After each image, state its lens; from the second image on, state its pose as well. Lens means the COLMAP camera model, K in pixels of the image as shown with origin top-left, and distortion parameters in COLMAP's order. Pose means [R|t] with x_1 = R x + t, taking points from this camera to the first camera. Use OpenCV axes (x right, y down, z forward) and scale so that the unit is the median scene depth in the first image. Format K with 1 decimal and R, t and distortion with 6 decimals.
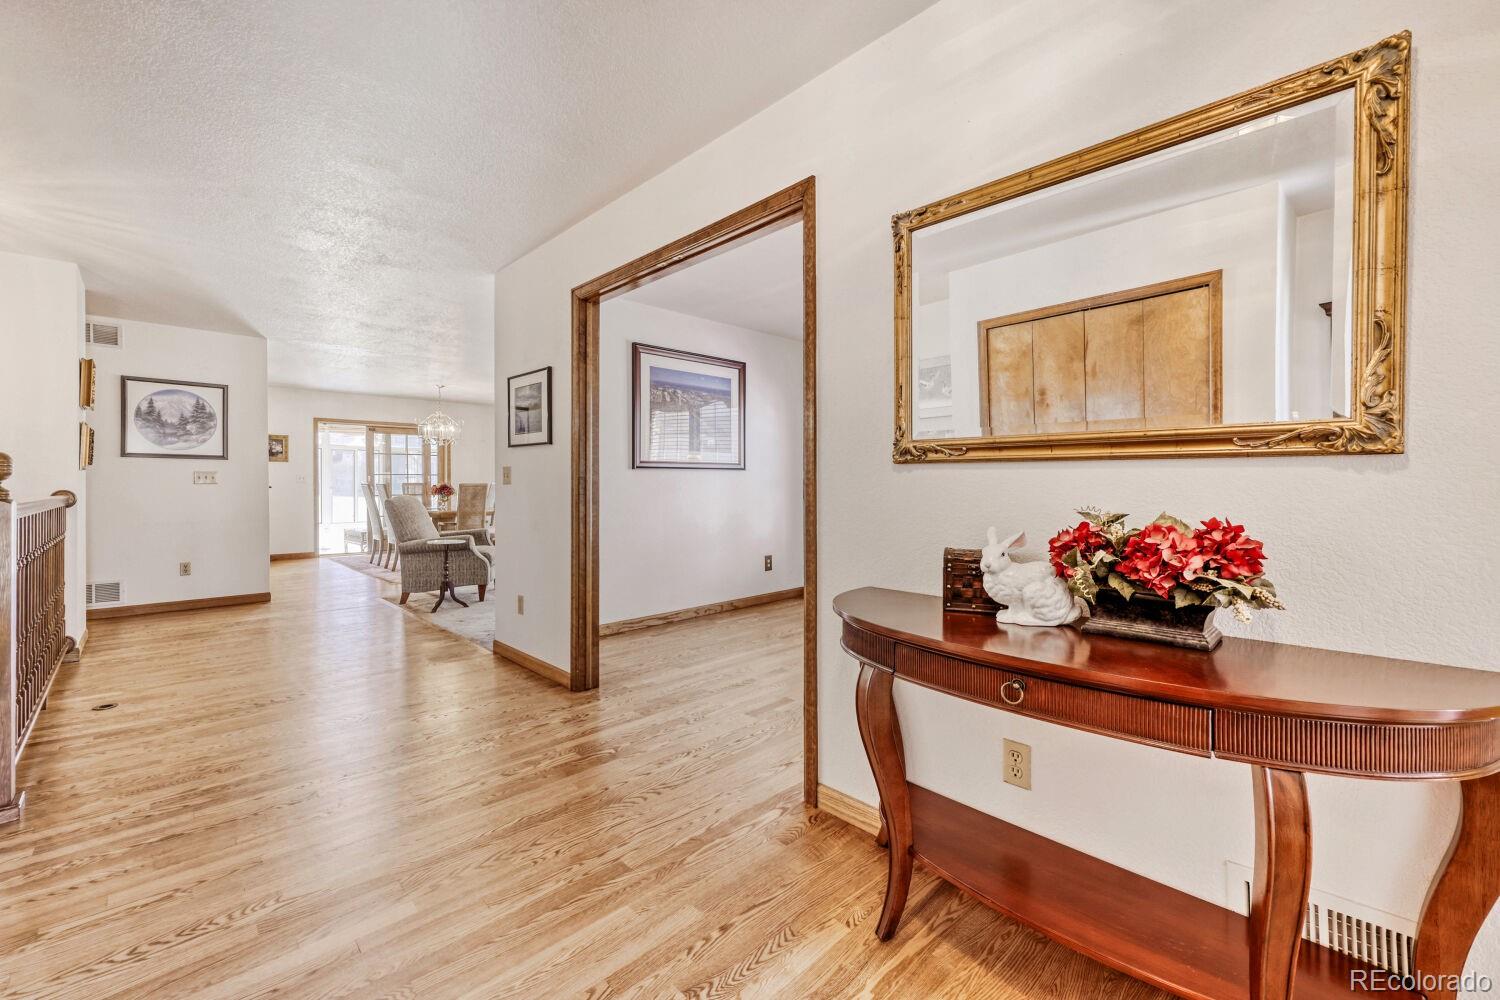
lens RADIAL K [[615.0, 0, 750.2], [0, 615.0, 491.6], [0, 0, 1]] dist [0.006514, 0.000308]
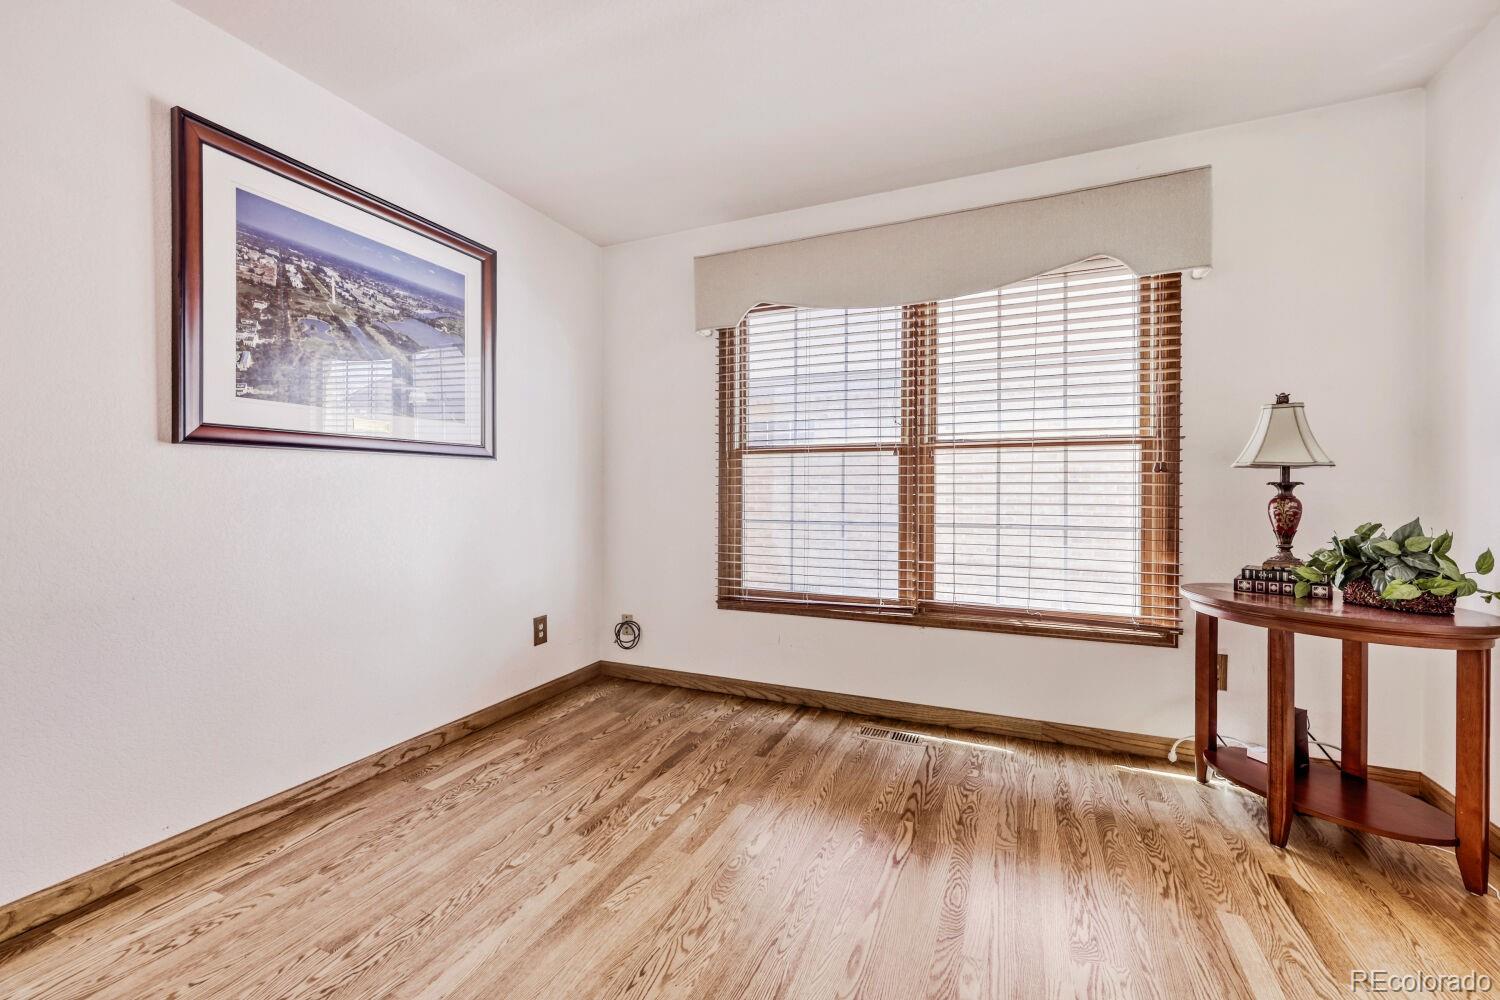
lens RADIAL K [[615.0, 0, 742.1], [0, 615.0, 499.5], [0, 0, 1]] dist [0.006514, 0.000308]
pose [[0.932332, 0.002257, 0.361597, -0.001494], [-0.007115, 0.999901, 0.012104, -0.008187], [-0.361534, -0.013858, 0.932256, 0.466891]]
